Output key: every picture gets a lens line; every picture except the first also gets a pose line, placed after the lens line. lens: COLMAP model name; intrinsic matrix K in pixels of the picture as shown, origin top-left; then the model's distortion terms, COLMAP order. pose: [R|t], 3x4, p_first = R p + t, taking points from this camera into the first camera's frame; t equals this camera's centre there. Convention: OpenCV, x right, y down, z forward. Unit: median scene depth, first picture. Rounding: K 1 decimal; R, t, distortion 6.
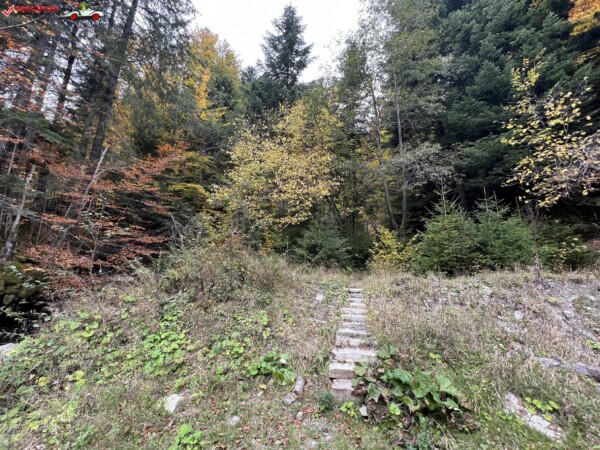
lens RADIAL K [[241.4, 0, 299.9], [0, 241.4, 226.9], [0, 0, 1]] dist [0.000785, -0.000205]
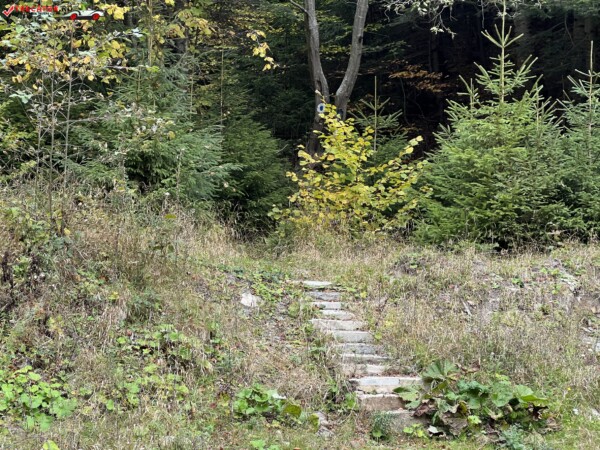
lens RADIAL K [[1345.9, 0, 300.0], [0, 1345.9, 224.8], [0, 0, 1]] dist [0.329933, 0.000000]
pose [[0.882728, 0.018359, 0.469526, -0.913027], [-0.103371, 0.982344, 0.155932, -0.205810], [-0.458373, -0.186181, 0.869040, -1.024439]]
